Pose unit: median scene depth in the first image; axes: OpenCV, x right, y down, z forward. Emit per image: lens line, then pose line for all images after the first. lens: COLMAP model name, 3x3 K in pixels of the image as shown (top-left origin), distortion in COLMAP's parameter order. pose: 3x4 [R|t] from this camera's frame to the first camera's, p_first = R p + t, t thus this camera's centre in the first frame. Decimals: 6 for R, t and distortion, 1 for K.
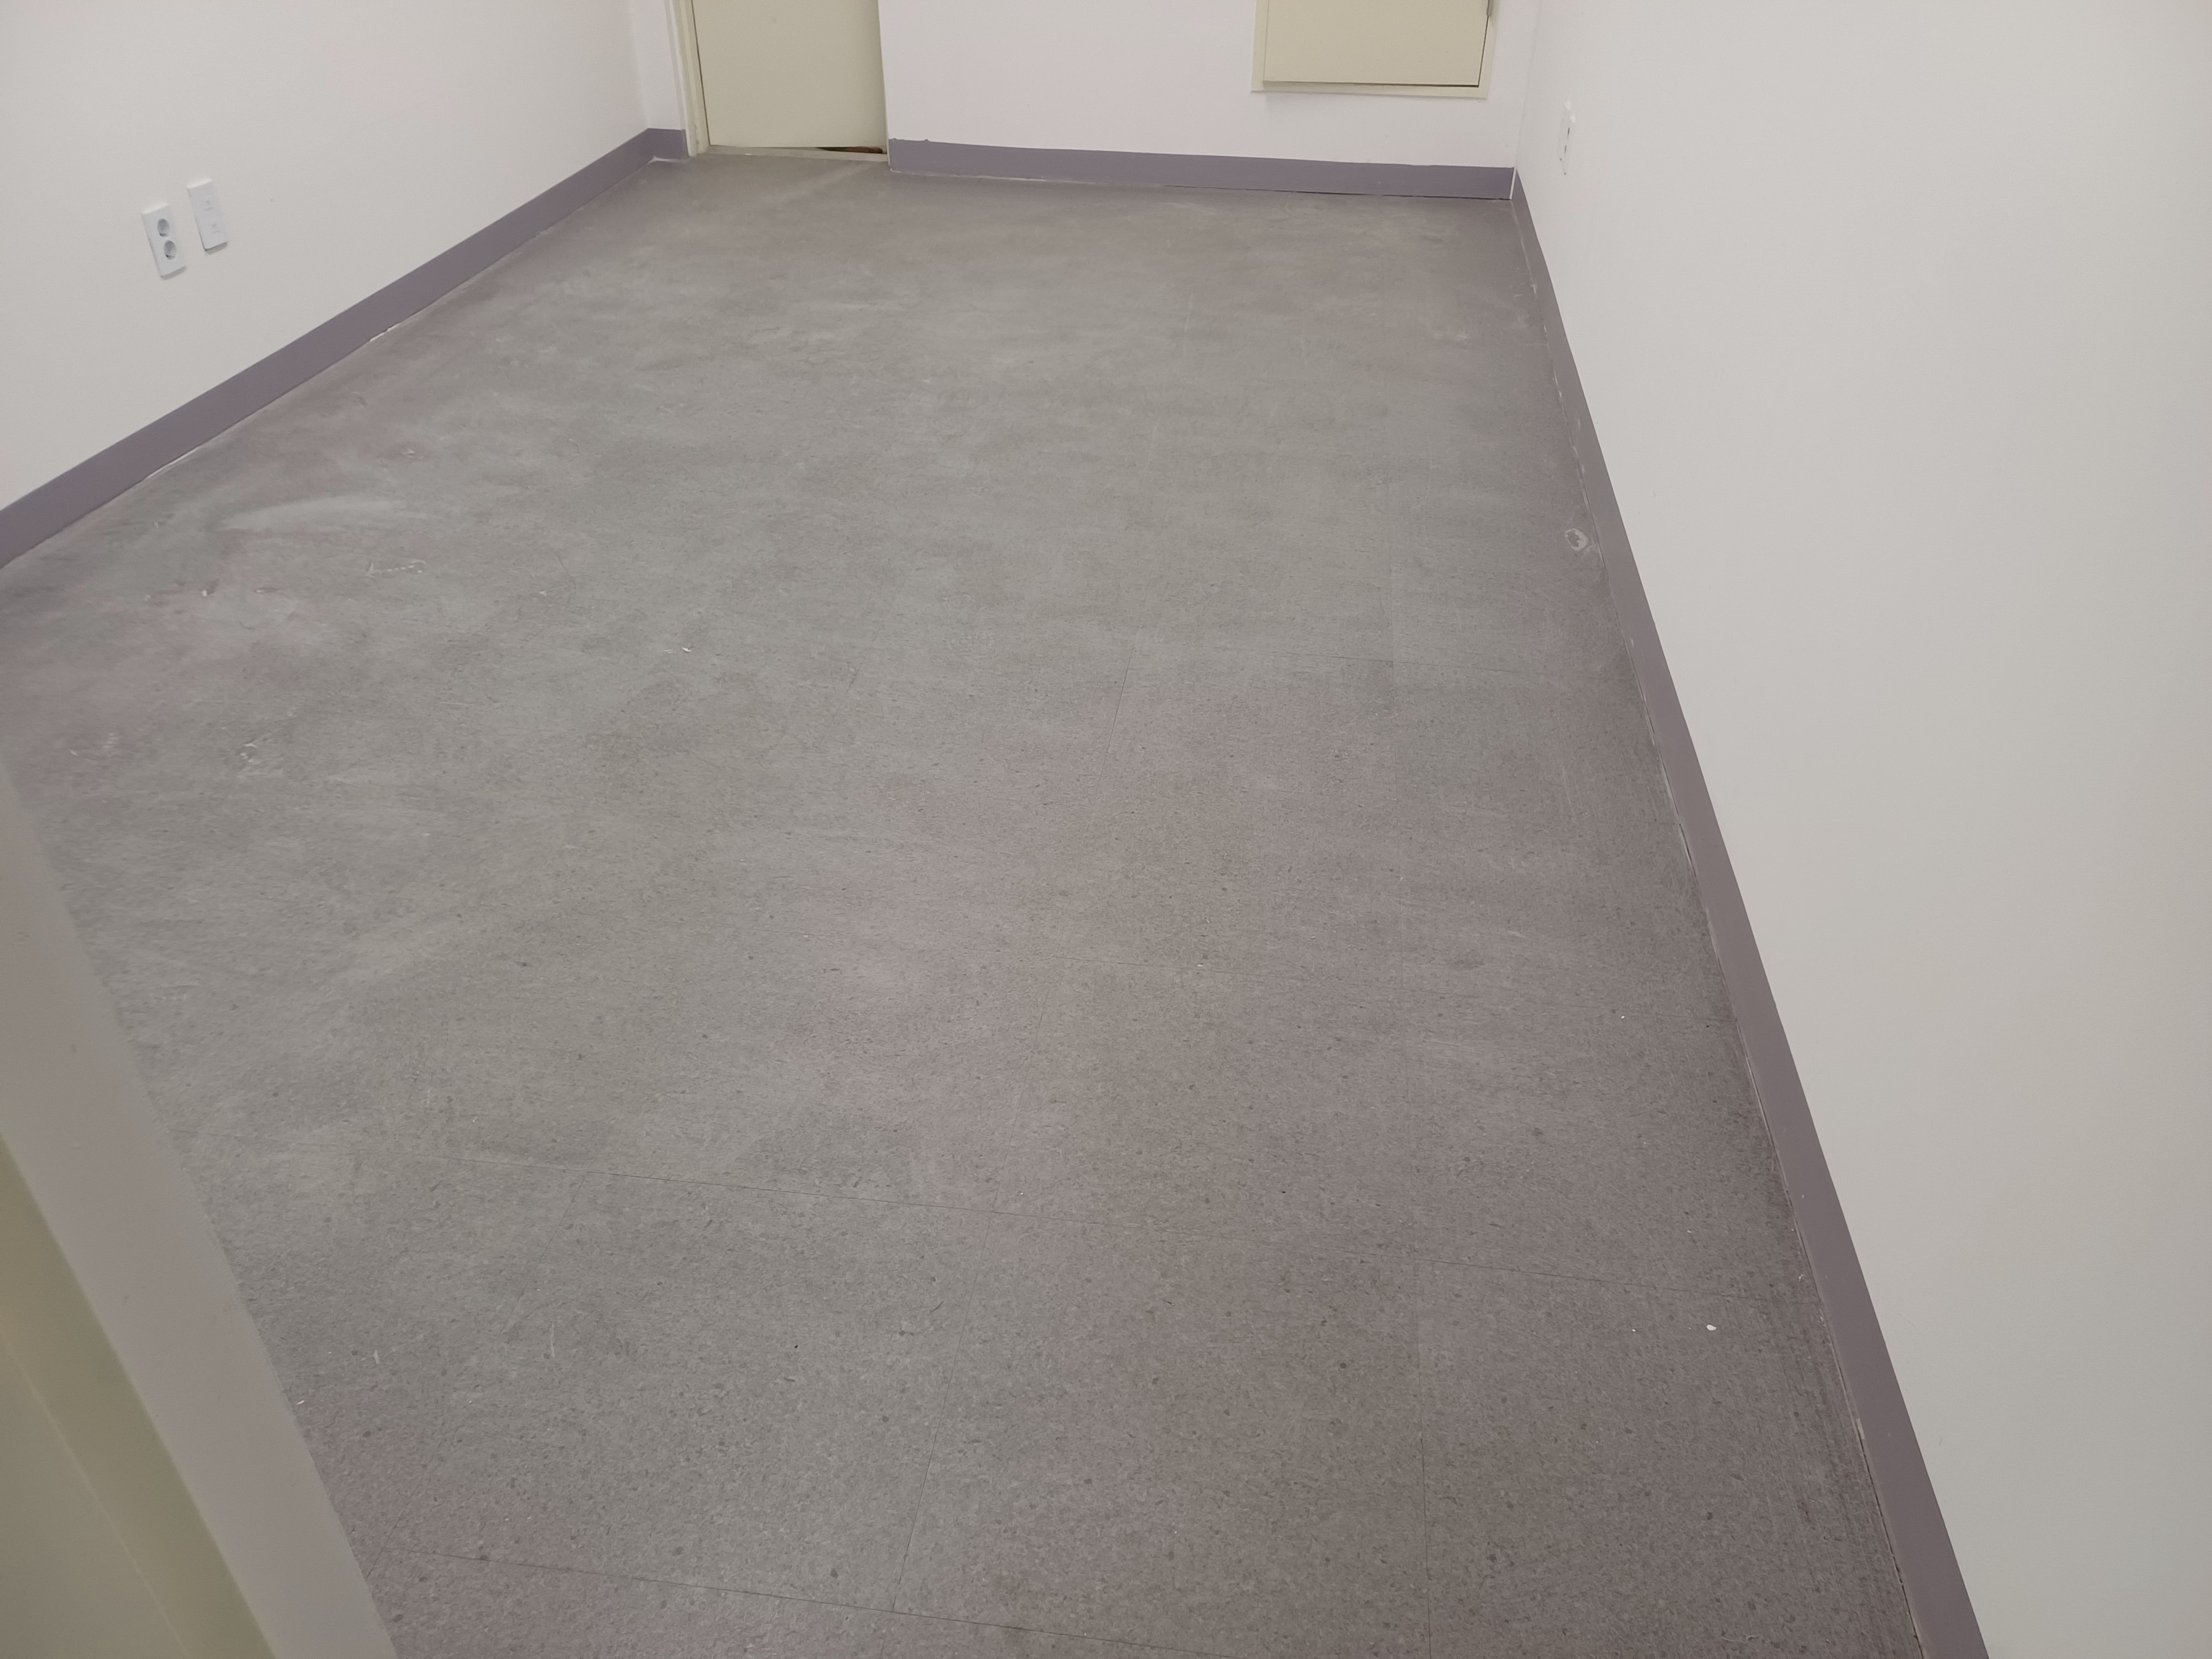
lens RADIAL K [[1697.7, 0, 1112.3], [0, 1697.7, 829.3], [0, 0, 1]] dist [0.078438, -0.059940]
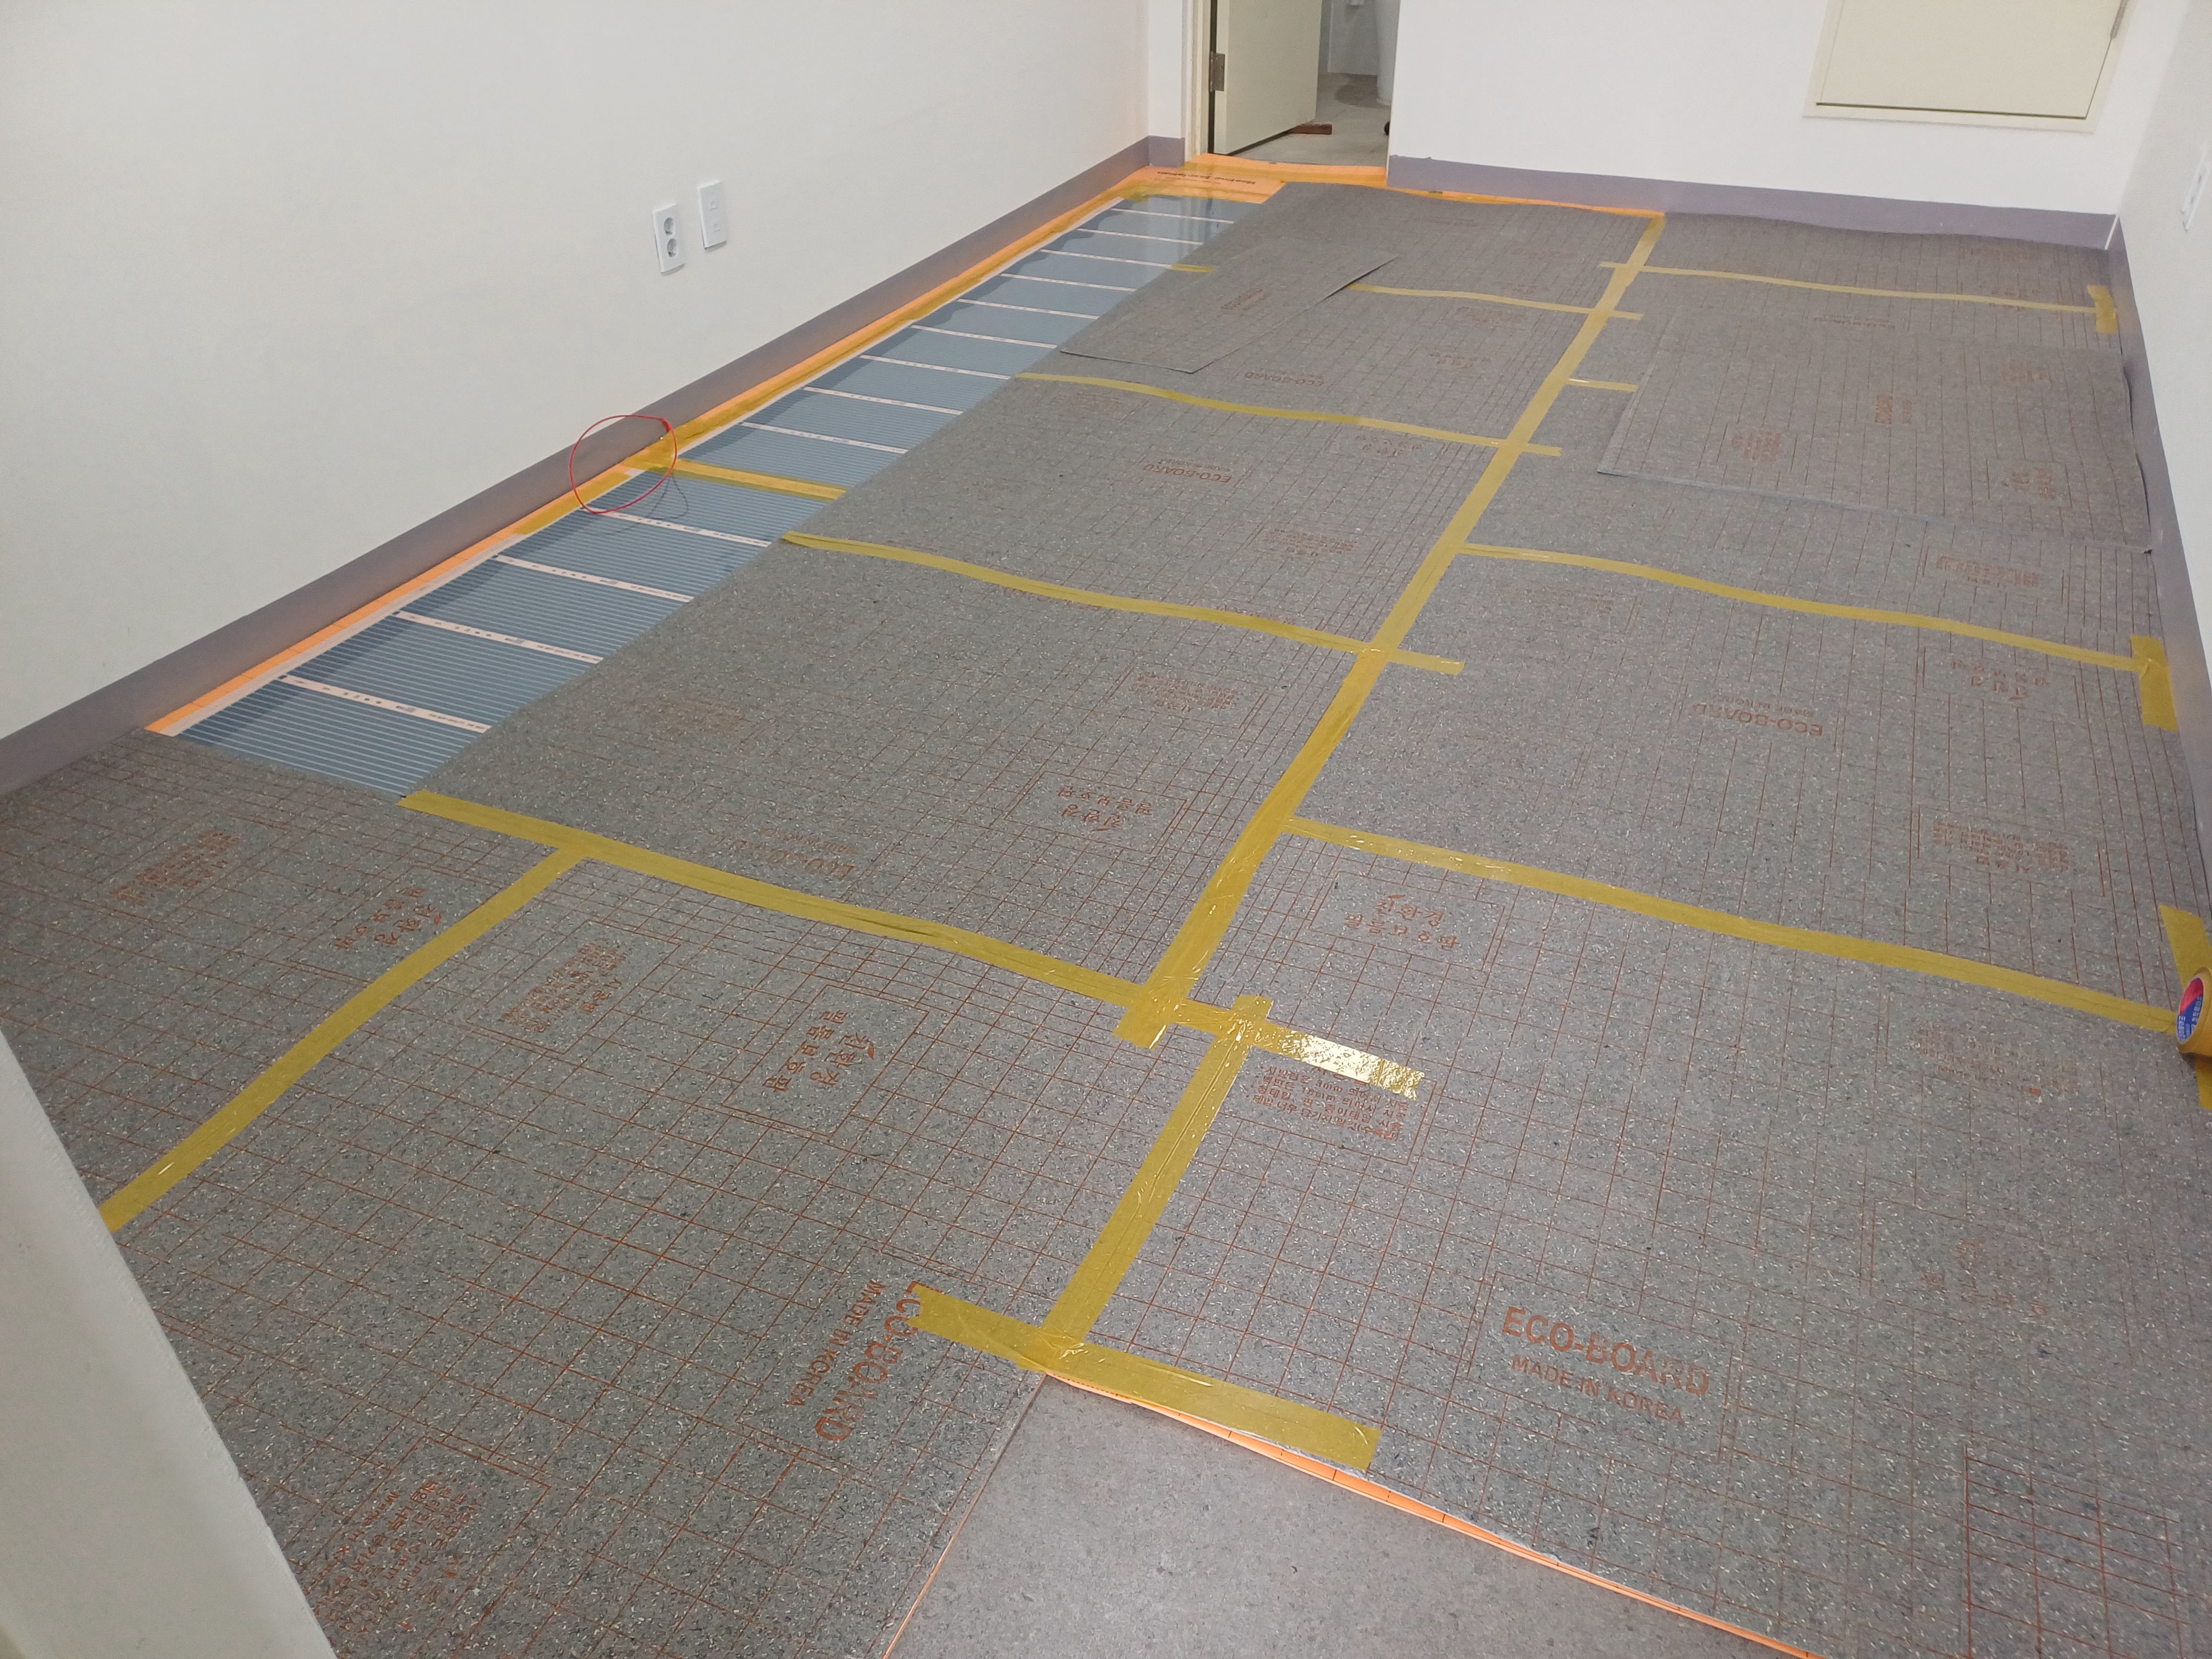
lens RADIAL K [[1697.7, 0, 1131.2], [0, 1697.7, 845.6], [0, 0, 1]] dist [0.078438, -0.059940]
pose [[0.963099, 0.134523, -0.233118, 0.016606], [-0.132921, 0.990868, 0.022643, -0.087951], [0.234035, 0.009179, 0.972185, 0.154204]]
